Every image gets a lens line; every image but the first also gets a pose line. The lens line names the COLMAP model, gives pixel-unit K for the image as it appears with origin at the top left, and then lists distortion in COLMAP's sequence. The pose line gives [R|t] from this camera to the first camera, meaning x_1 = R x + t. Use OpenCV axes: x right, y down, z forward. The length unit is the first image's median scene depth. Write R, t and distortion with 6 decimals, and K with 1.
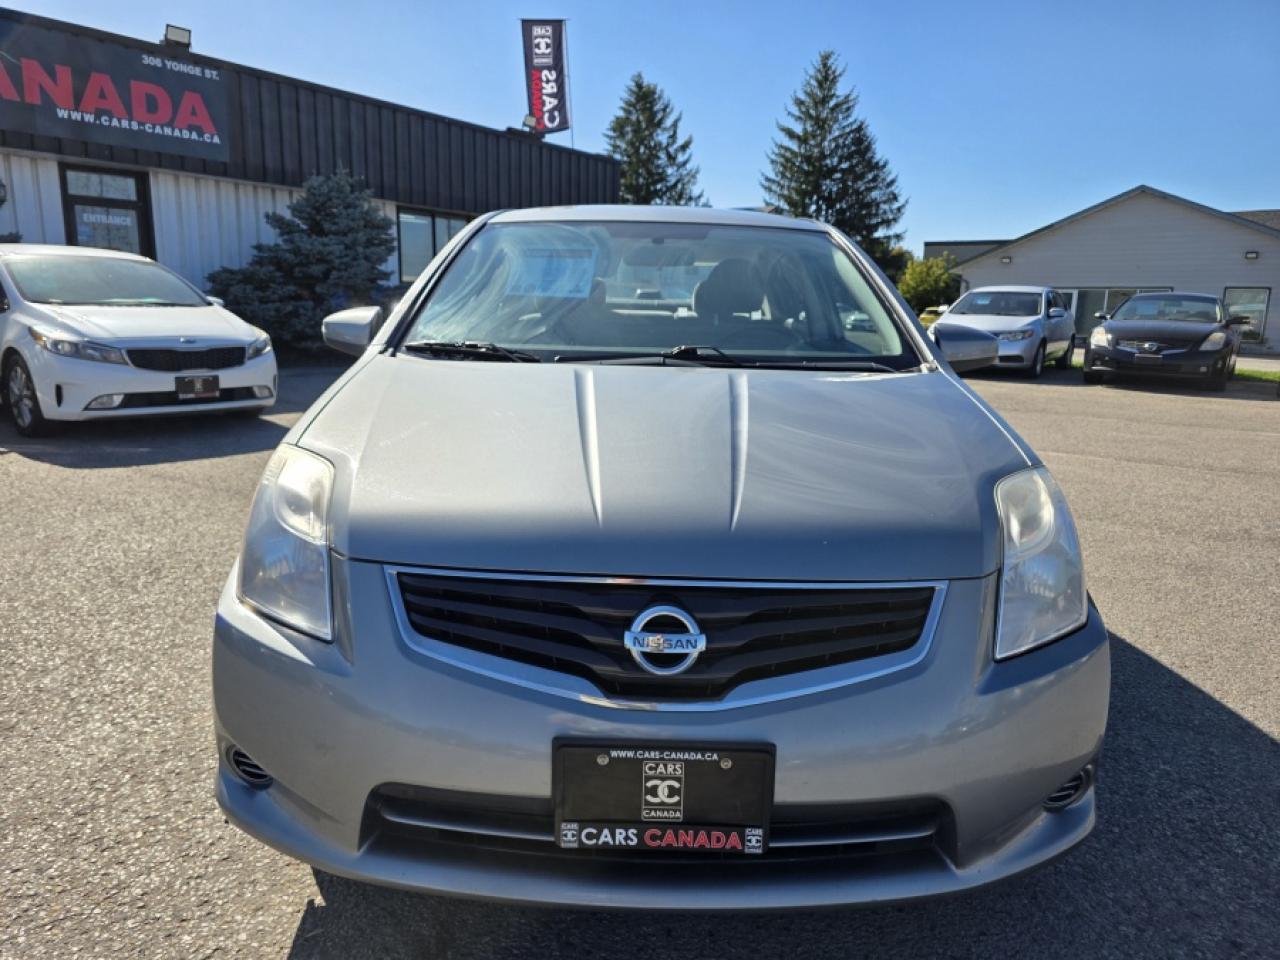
lens RADIAL K [[867.6, 0, 629.1], [0, 867.6, 466.8], [0, 0, 1]] dist [0.044770, -0.040550]
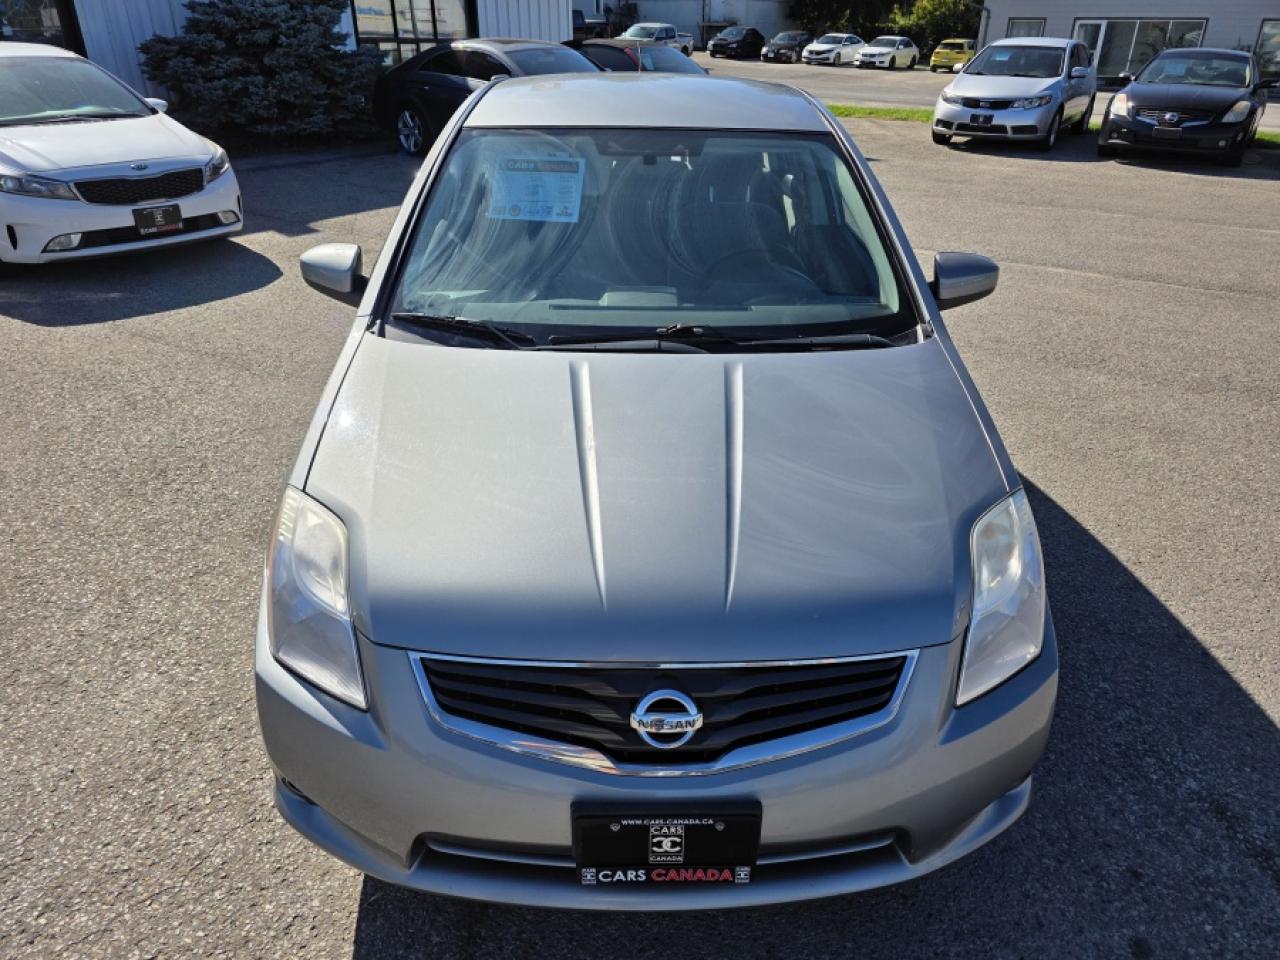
lens RADIAL K [[865.5, 0, 646.6], [0, 865.5, 481.5], [0, 0, 1]] dist [0.062402, -0.057265]
pose [[0.999355, -0.027139, 0.023512, -0.001523], [0.019062, 0.955885, 0.293121, -0.240638], [-0.030430, -0.292484, 0.955786, 0.007191]]
